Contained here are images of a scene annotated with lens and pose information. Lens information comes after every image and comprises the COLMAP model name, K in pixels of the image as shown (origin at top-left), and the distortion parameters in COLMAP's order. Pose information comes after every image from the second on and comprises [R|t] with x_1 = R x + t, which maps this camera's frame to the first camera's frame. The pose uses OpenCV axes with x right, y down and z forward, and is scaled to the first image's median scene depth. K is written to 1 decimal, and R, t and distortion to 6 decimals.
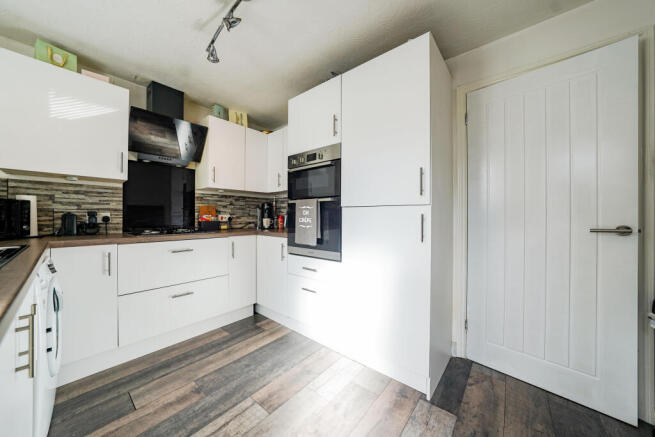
lens RADIAL K [[231.3, 0, 325.8], [0, 231.3, 216.9], [0, 0, 1]] dist [-0.000644, 0.000017]
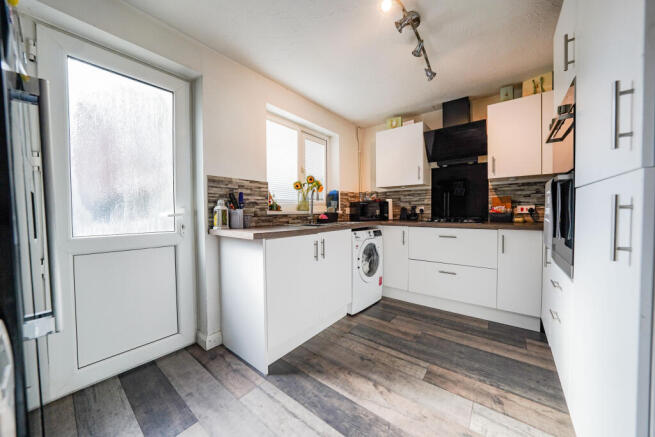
lens RADIAL K [[231.3, 0, 325.8], [0, 231.3, 216.9], [0, 0, 1]] dist [-0.000644, 0.000017]
pose [[0.037836, 0.021271, -0.999058, 0.569220], [0.008120, 0.999734, 0.021592, 0.012263], [0.999251, -0.008930, 0.037653, 0.320058]]
